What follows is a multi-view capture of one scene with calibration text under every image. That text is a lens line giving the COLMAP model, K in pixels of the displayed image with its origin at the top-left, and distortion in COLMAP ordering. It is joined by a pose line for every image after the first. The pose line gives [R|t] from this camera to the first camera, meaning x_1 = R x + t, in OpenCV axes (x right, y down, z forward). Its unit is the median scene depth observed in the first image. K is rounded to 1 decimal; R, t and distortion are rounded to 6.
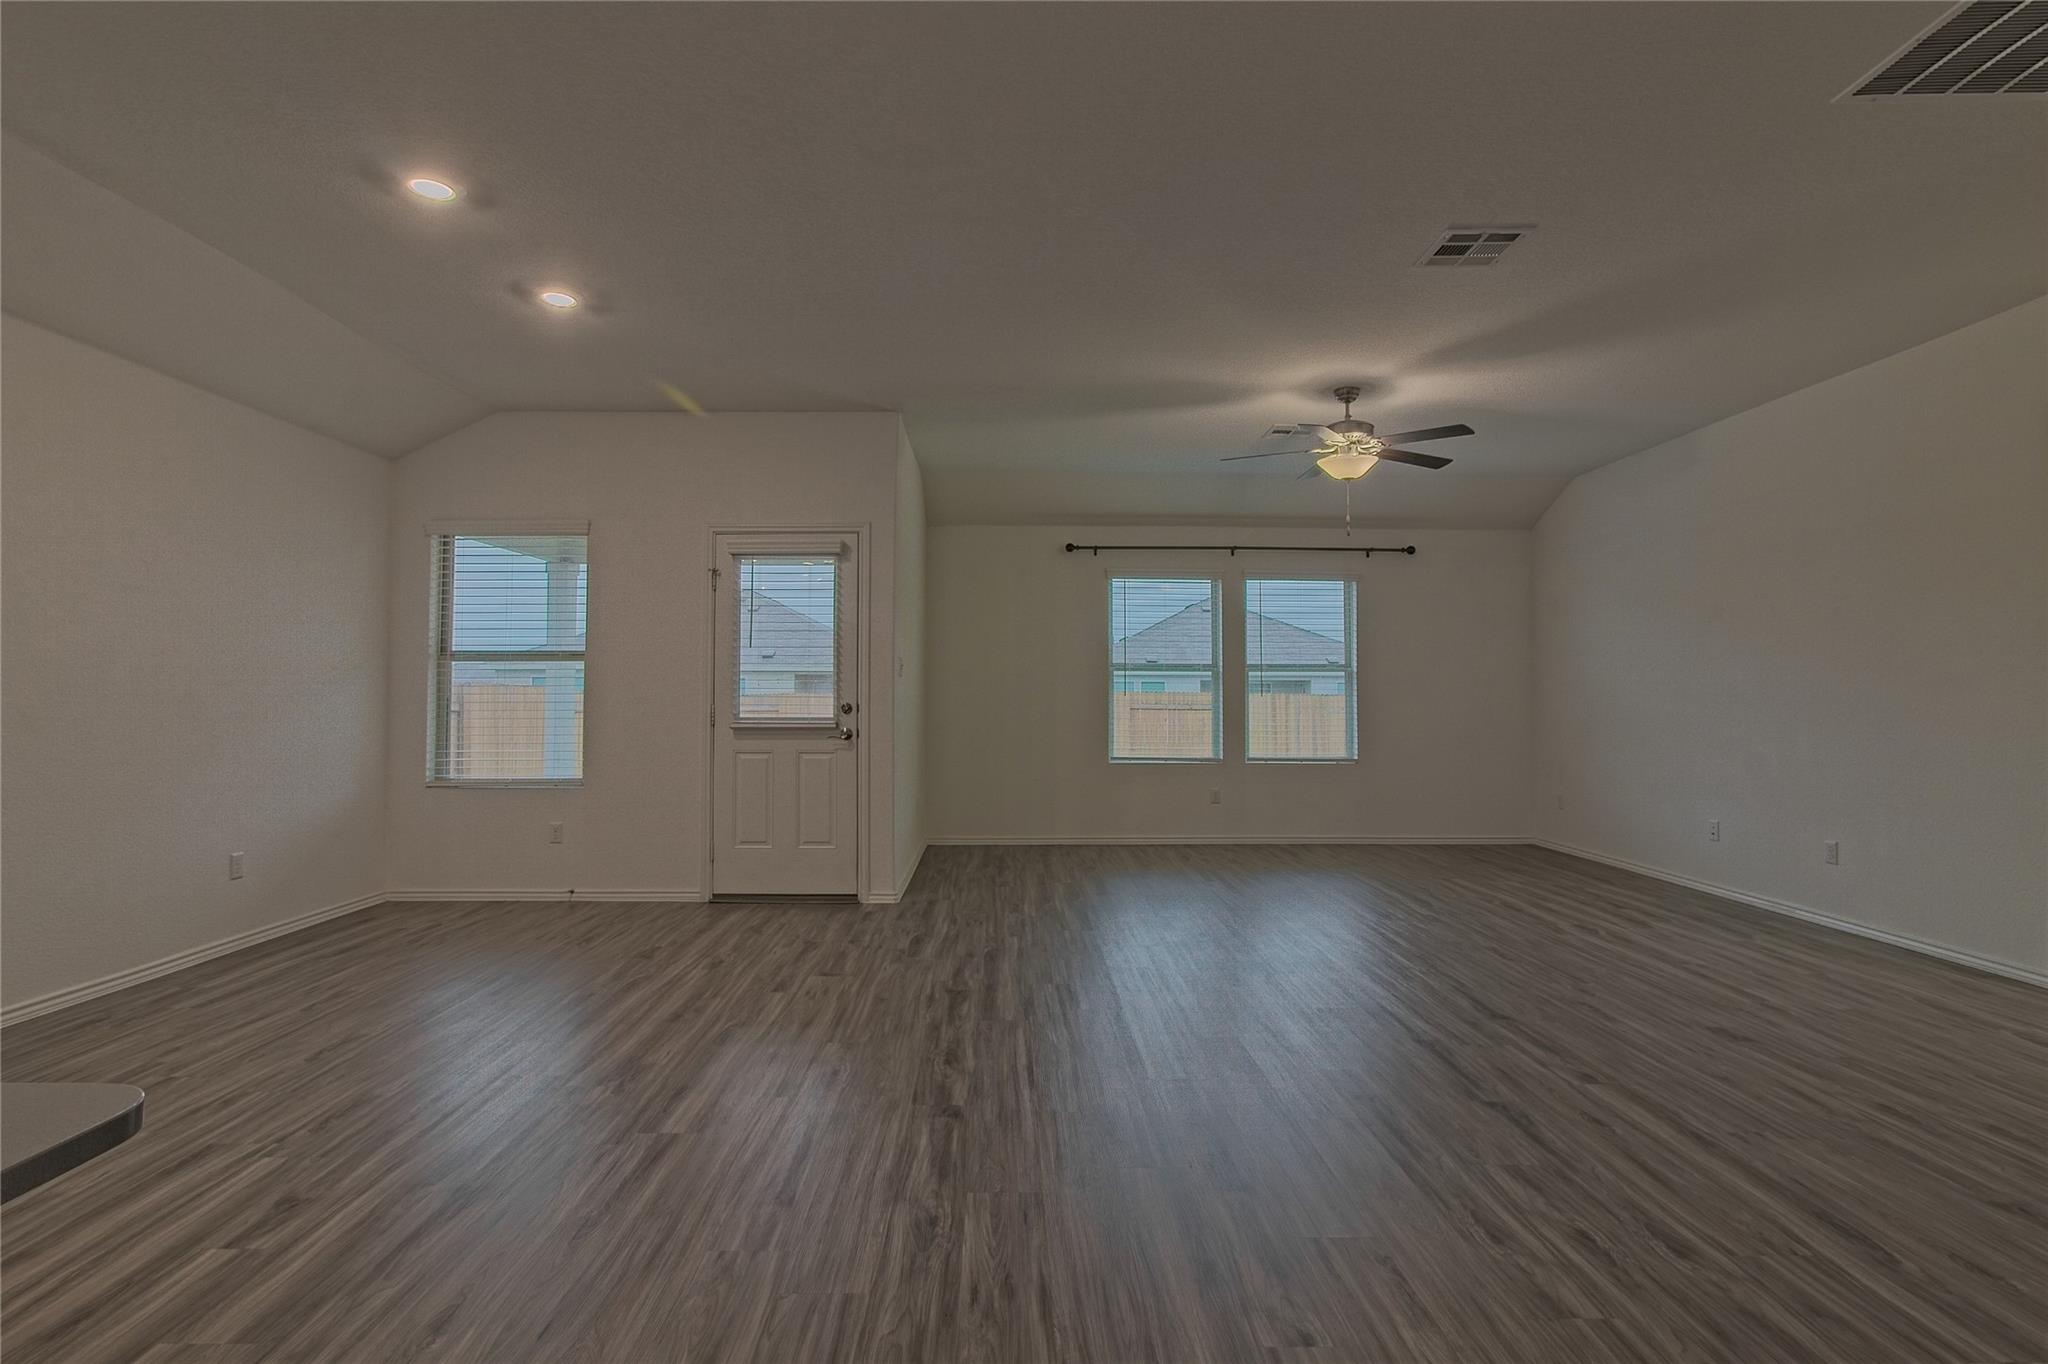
lens RADIAL K [[983.6, 0, 1013.8], [0, 983.6, 664.7], [0, 0, 1]] dist [-0.027822, 0.021521]
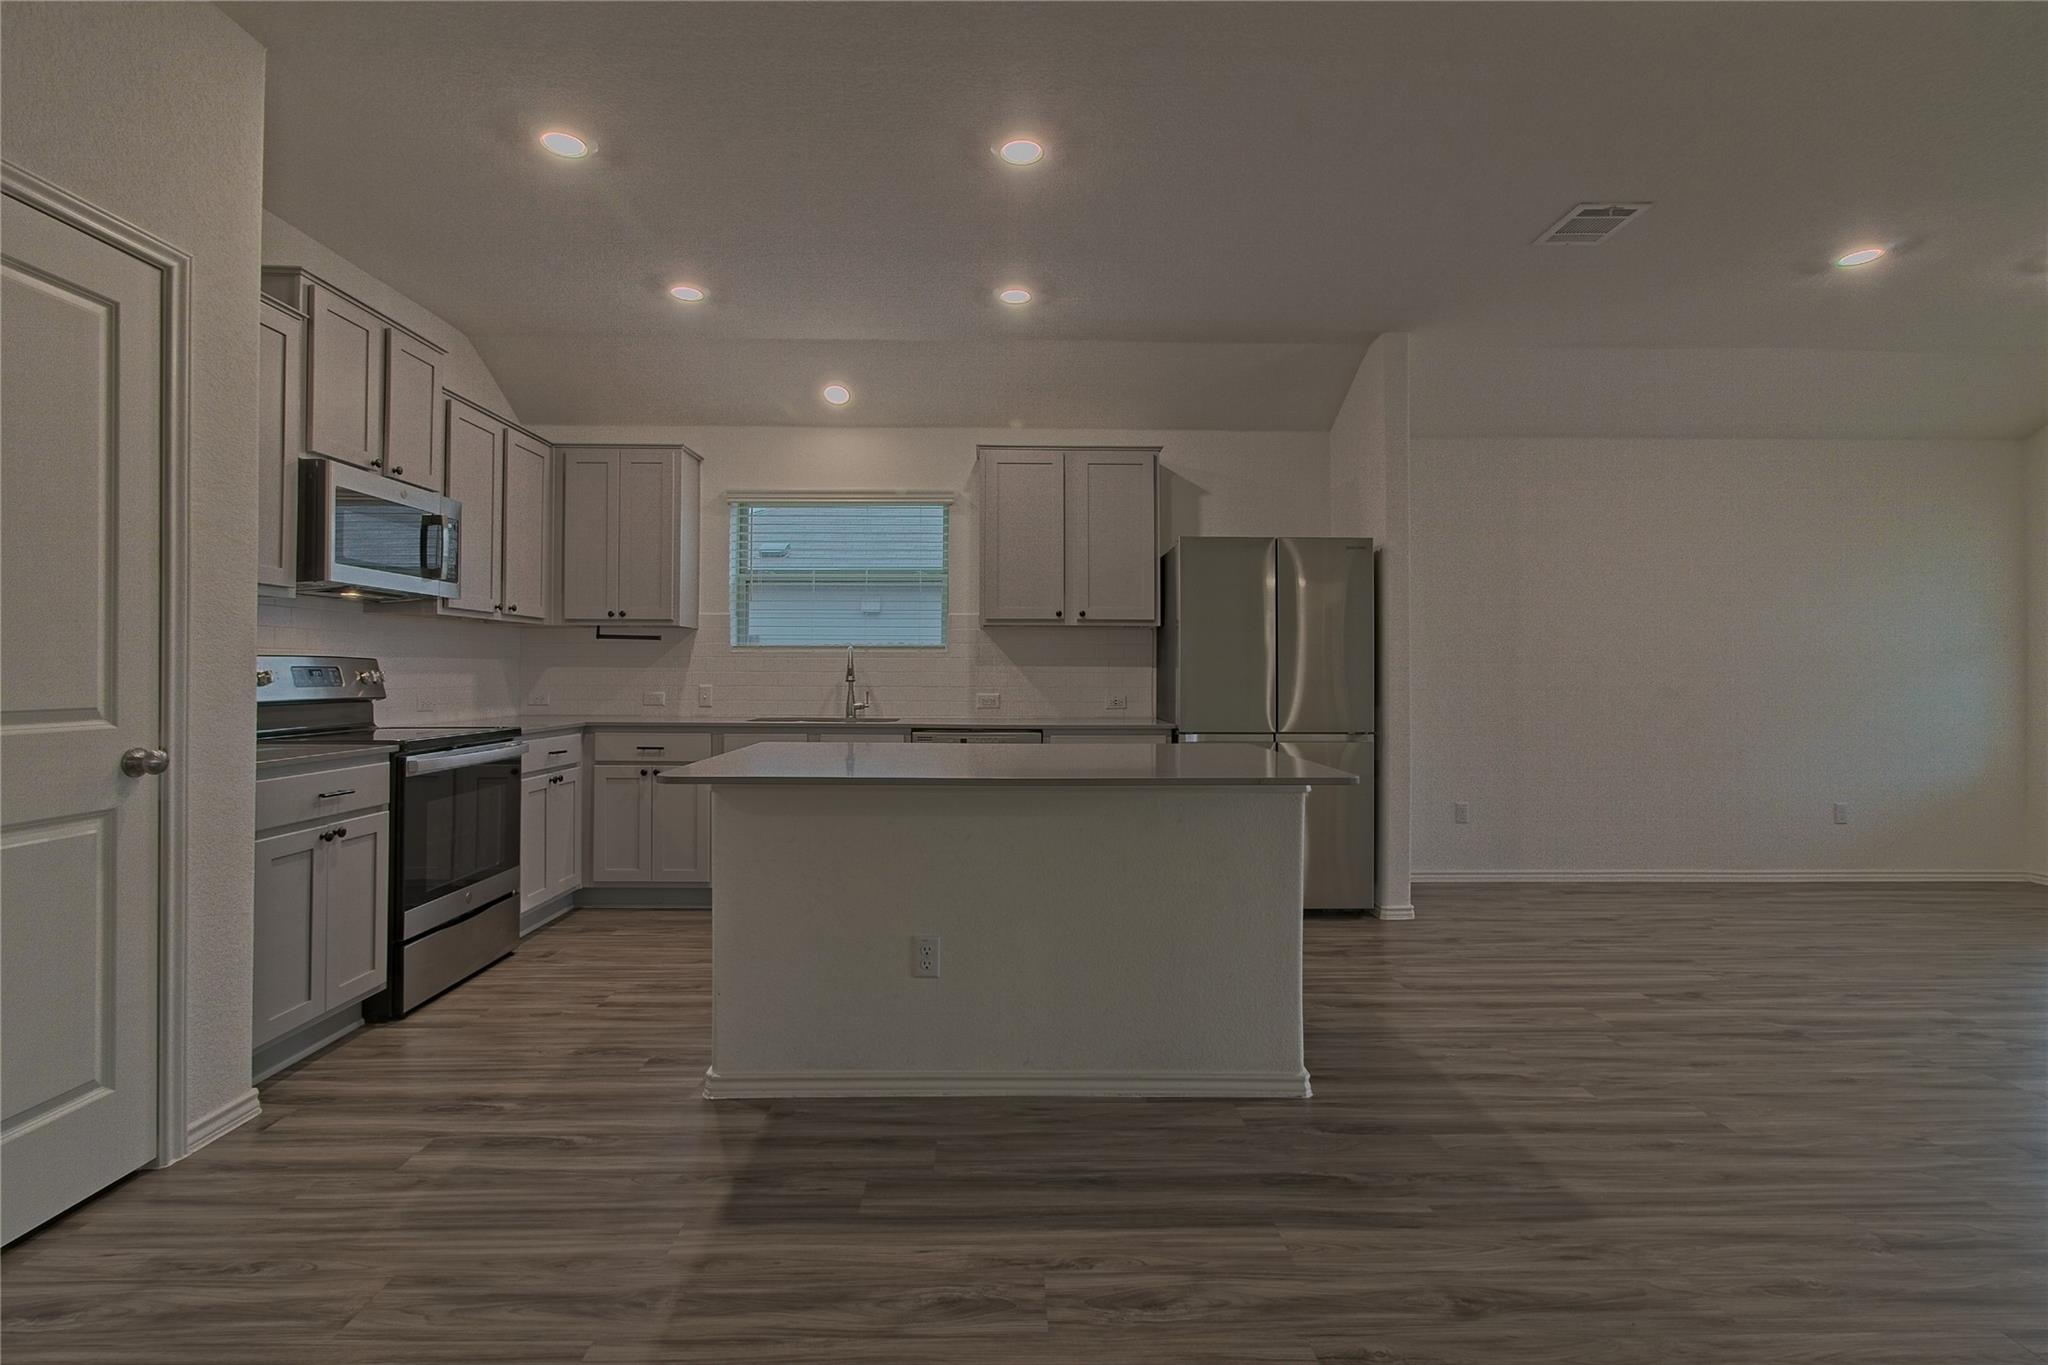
lens RADIAL K [[946.1, 0, 1015.1], [0, 946.1, 663.4], [0, 0, 1]] dist [-0.003852, 0.001120]
pose [[0.008306, -0.011021, -0.999905, 0.313915], [0.029852, 0.999496, -0.010768, -0.000567], [0.999520, -0.029760, 0.008631, -0.038770]]
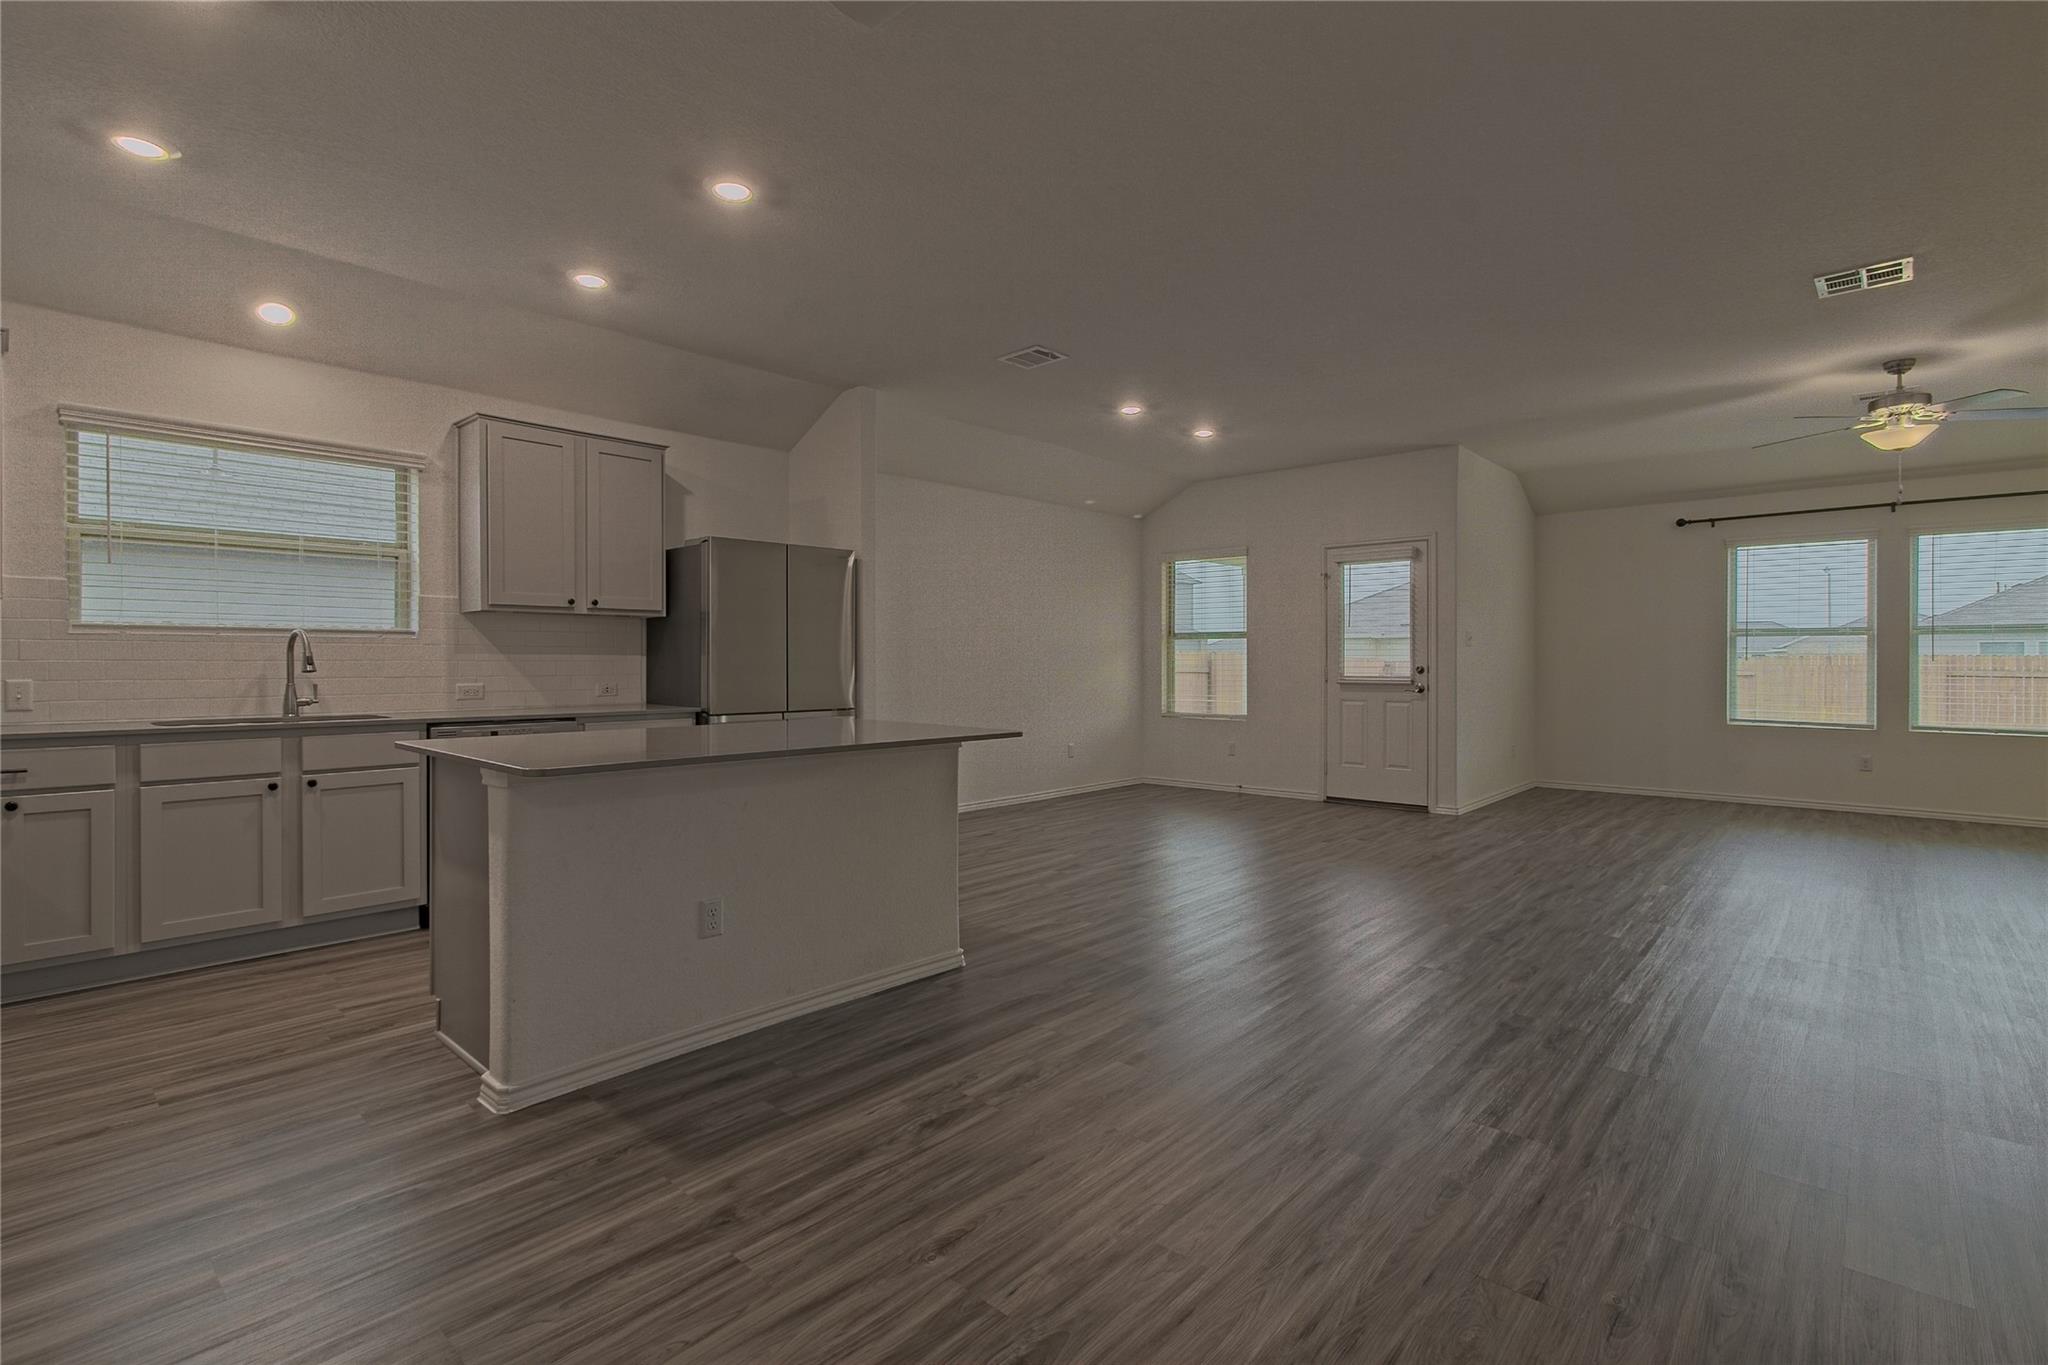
lens RADIAL K [[947.3, 0, 1017.7], [0, 947.3, 664.2], [0, 0, 1]] dist [-0.008869, 0.006876]
pose [[0.731025, 0.000156, -0.682351, 0.318107], [0.023387, 0.999407, 0.025284, -0.009749], [0.681950, -0.034441, 0.730587, -0.339344]]
